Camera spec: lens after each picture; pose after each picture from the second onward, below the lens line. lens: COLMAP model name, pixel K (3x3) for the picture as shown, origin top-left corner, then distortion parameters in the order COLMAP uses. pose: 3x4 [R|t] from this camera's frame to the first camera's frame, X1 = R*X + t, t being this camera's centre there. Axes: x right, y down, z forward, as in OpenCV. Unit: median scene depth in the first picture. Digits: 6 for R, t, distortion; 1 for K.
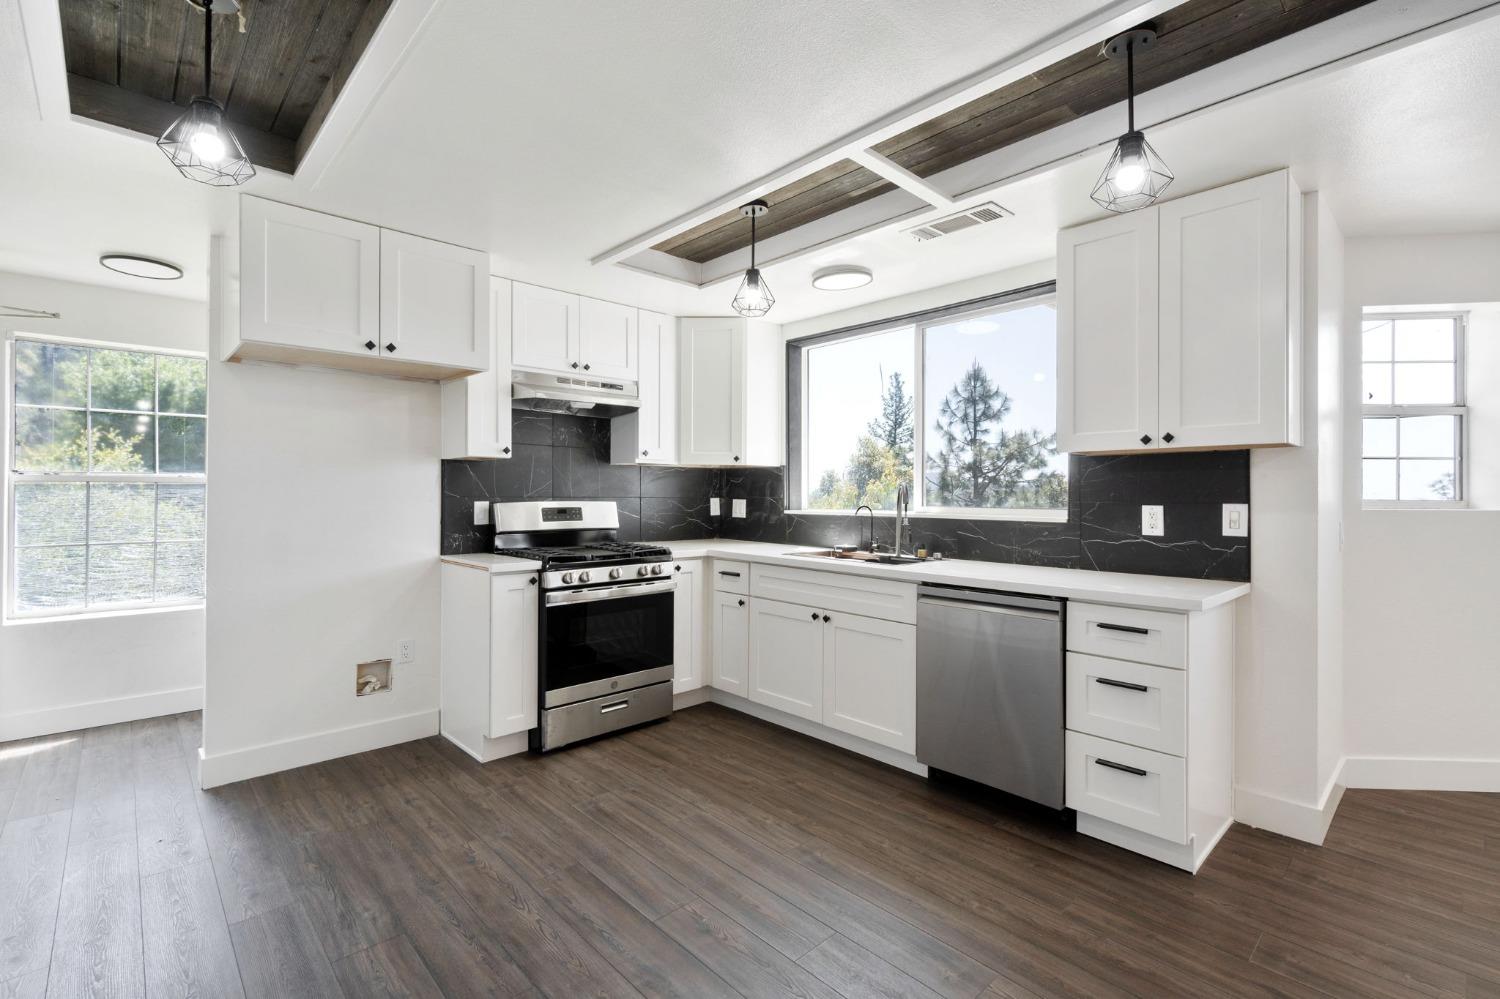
lens RADIAL K [[674.1, 0, 746.7], [0, 674.1, 492.9], [0, 0, 1]] dist [0.001377, 0.001270]
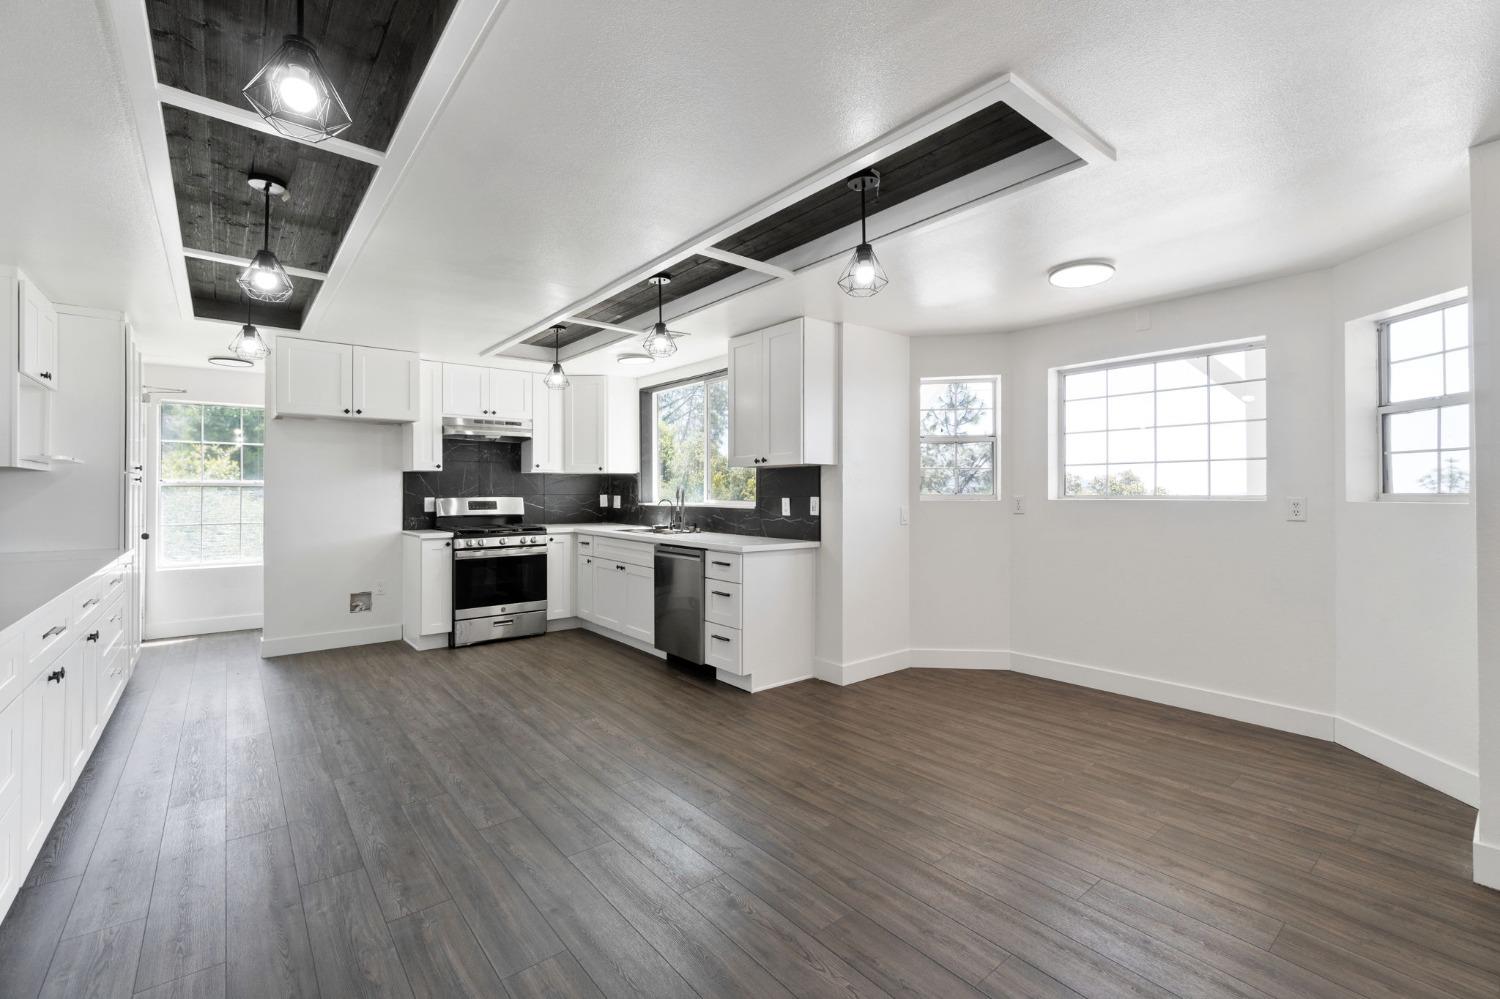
lens RADIAL K [[647.7, 0, 748.7], [0, 647.7, 489.6], [0, 0, 1]] dist [-0.003737, 0.001887]
pose [[0.997519, -0.004465, -0.070254, 0.538346], [0.004400, 0.999990, -0.001075, -0.001243], [0.070258, 0.000763, 0.997529, -0.552784]]
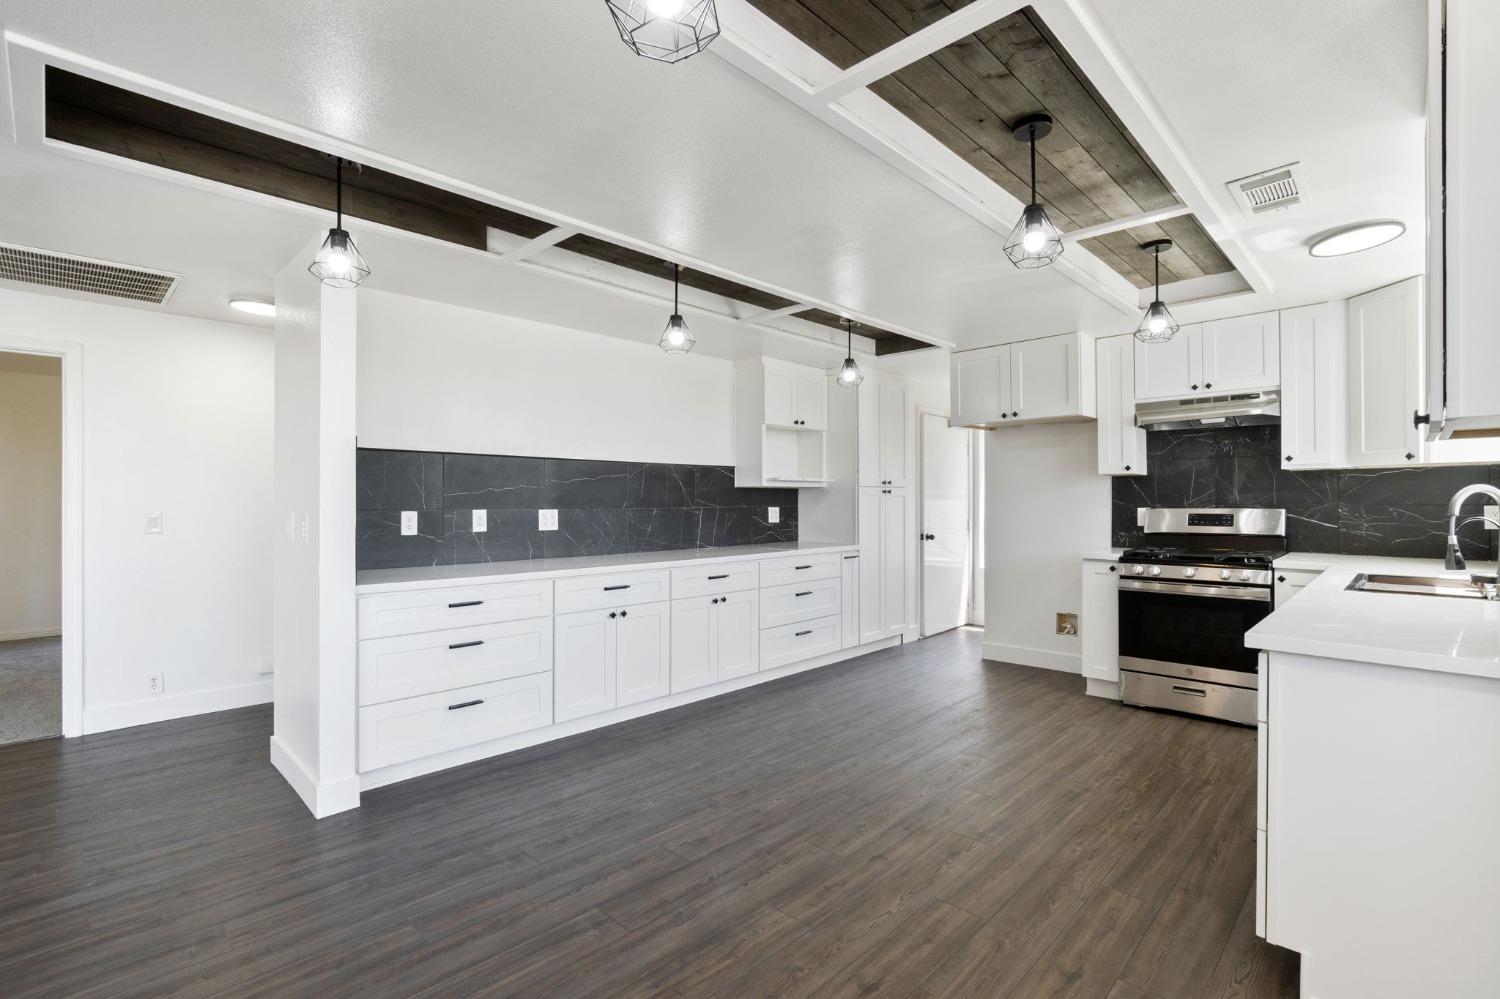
lens RADIAL K [[674.1, 0, 757.9], [0, 674.1, 512.2], [0, 0, 1]] dist [0.001377, 0.001270]
pose [[0.054473, 0.013043, -0.998430, 0.940133], [0.006782, 0.999887, 0.013432, -0.001321], [0.998492, -0.007503, 0.054378, 0.238842]]
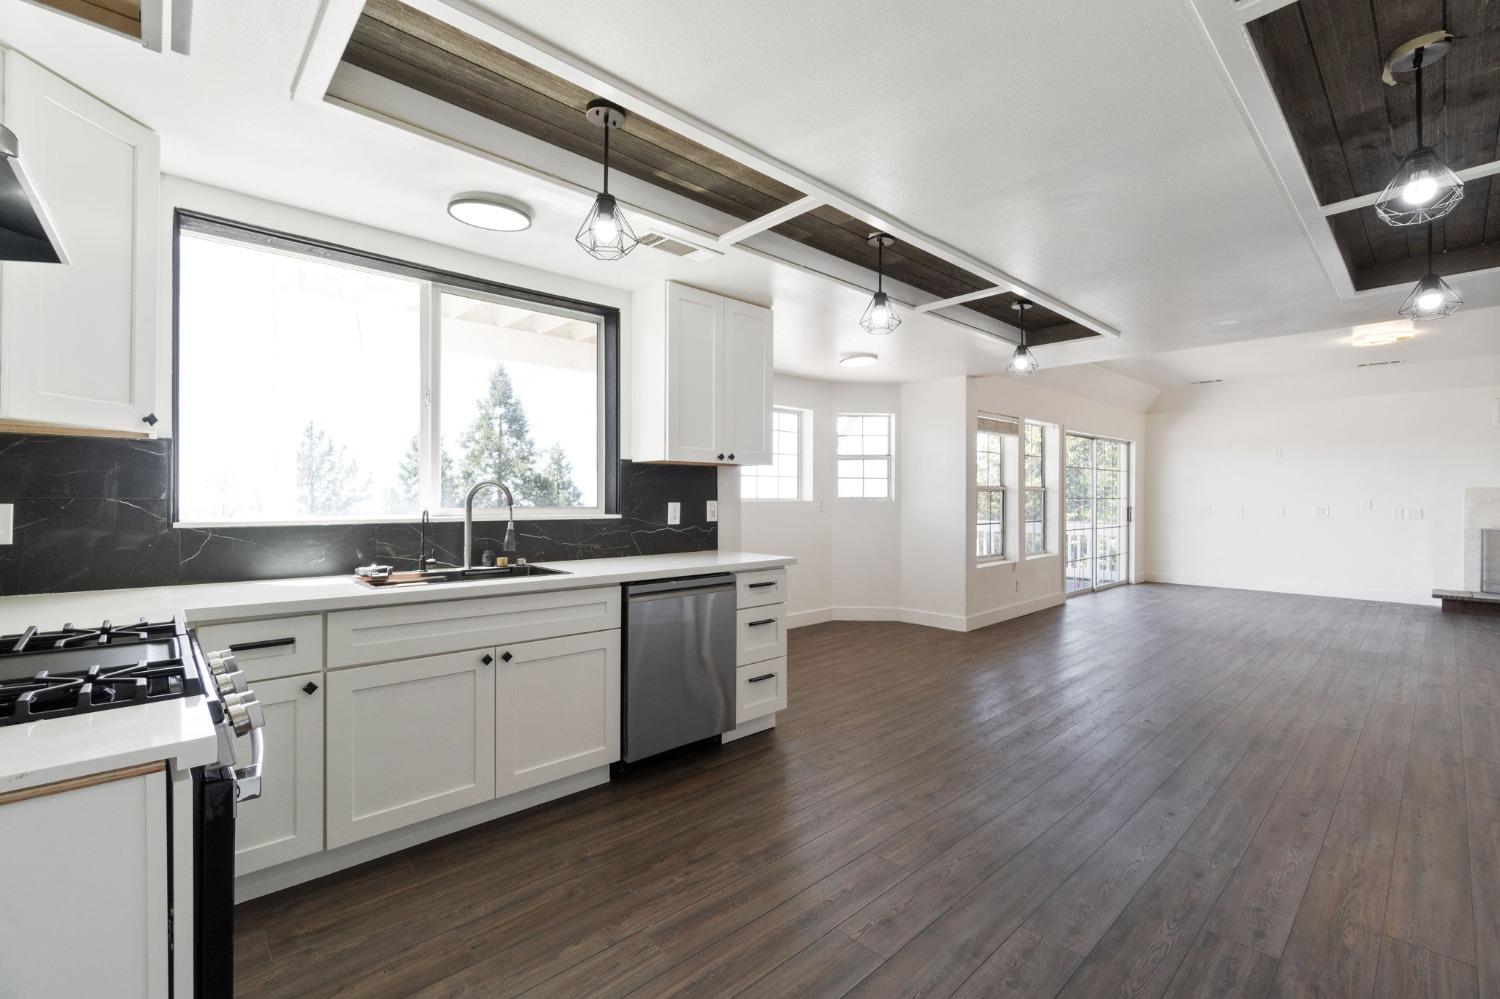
lens RADIAL K [[647.7, 0, 759.7], [0, 647.7, 500.4], [0, 0, 1]] dist [-0.003737, 0.001887]
pose [[-0.003822, -0.010798, 0.999934, -0.618543], [-0.006403, 0.999921, 0.010773, -0.000889], [-0.999972, -0.006361, -0.003891, 0.717821]]
